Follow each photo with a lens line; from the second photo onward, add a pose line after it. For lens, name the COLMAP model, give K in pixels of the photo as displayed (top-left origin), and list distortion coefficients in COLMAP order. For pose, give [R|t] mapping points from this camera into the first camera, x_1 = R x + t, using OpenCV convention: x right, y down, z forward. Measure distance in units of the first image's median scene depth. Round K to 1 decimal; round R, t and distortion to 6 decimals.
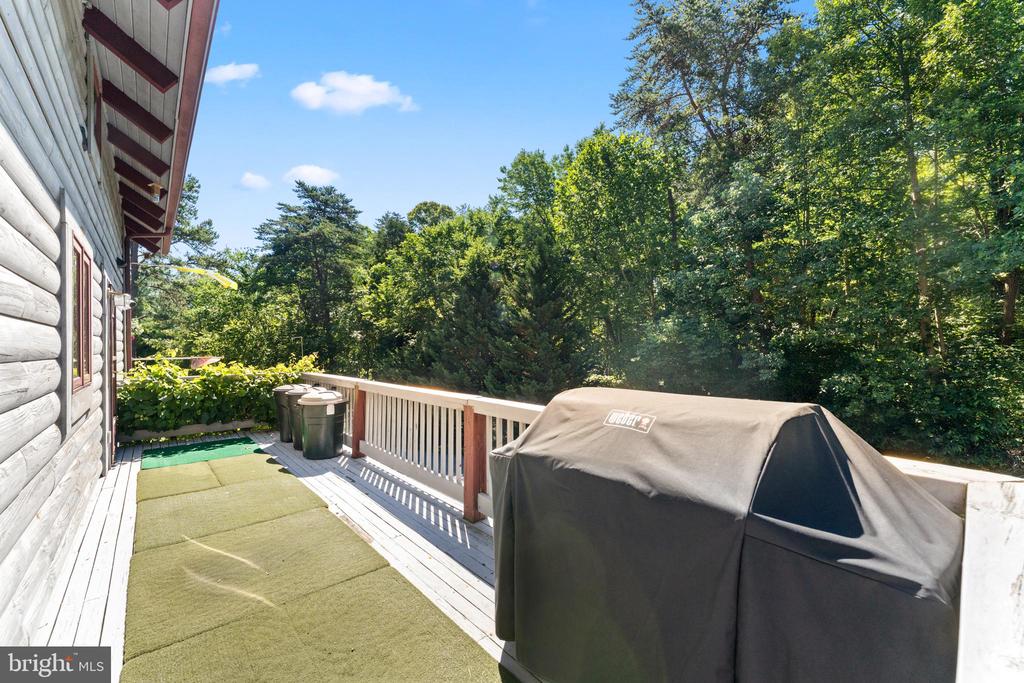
lens RADIAL K [[418.0, 0, 512.0], [0, 418.0, 341.5], [0, 0, 1]] dist [-0.000094, -0.000086]
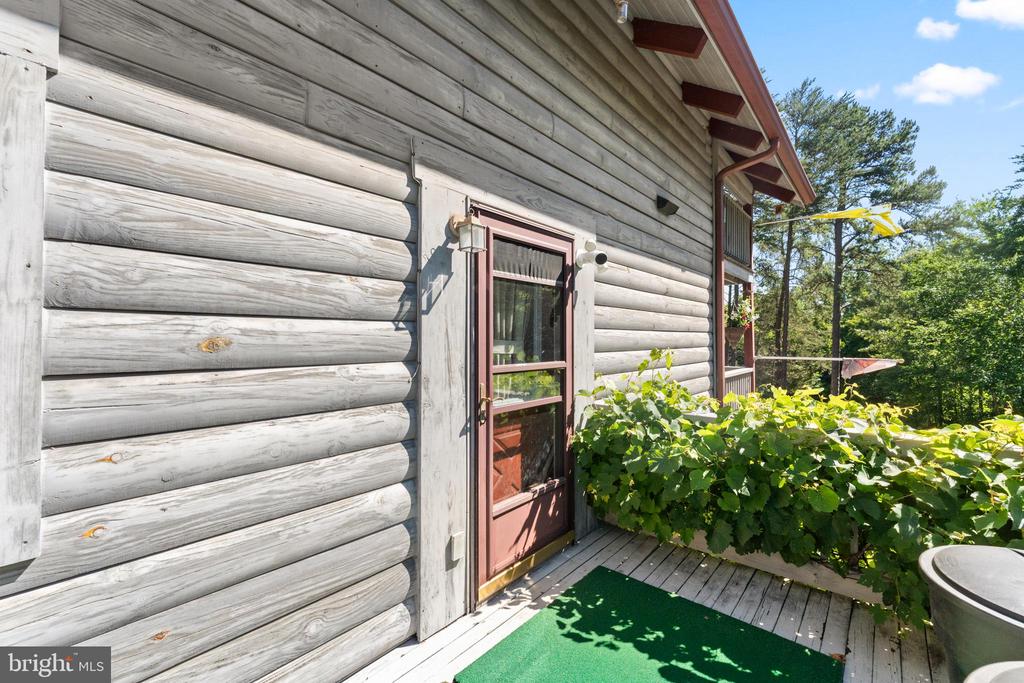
lens RADIAL K [[432.3, 0, 512.0], [0, 432.3, 341.5], [0, 0, 1]] dist [-0.000211, -0.000010]
pose [[0.150532, 0.009755, -0.988557, -0.076776], [0.009626, 0.999889, 0.011332, 0.001392], [0.988558, -0.011222, 0.150421, 0.149254]]
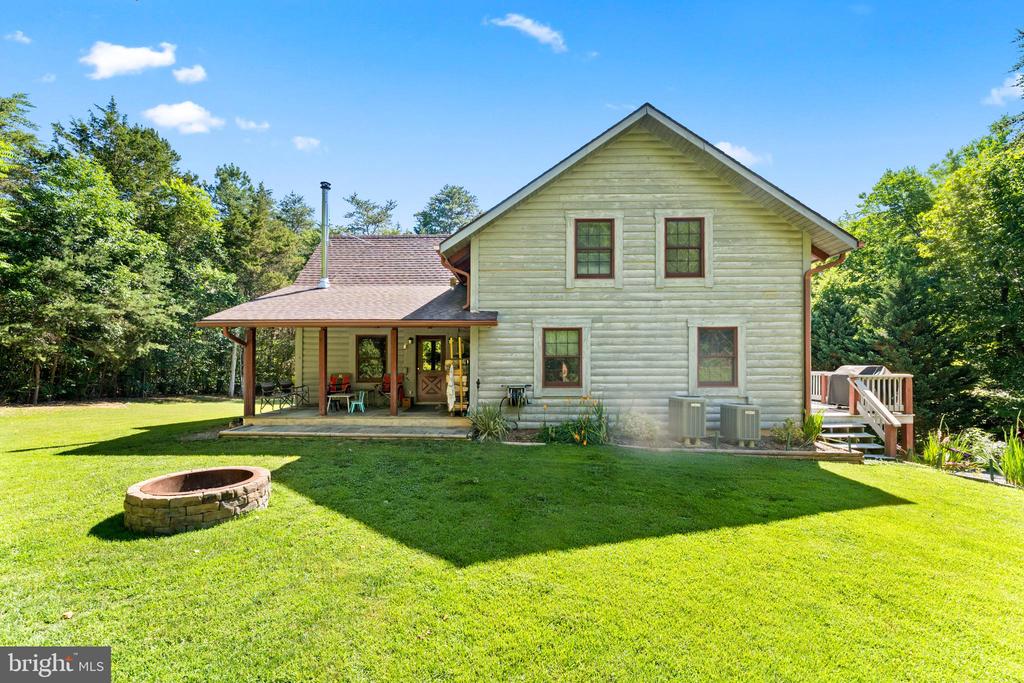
lens RADIAL K [[425.9, 0, 510.2], [0, 425.9, 362.5], [0, 0, 1]] dist [-0.001116, -0.000426]
pose [[0.742348, 0.008051, -0.669966, 0.040745], [0.001633, 0.999903, 0.013826, -0.000771], [0.670012, -0.011358, 0.742263, -0.403668]]
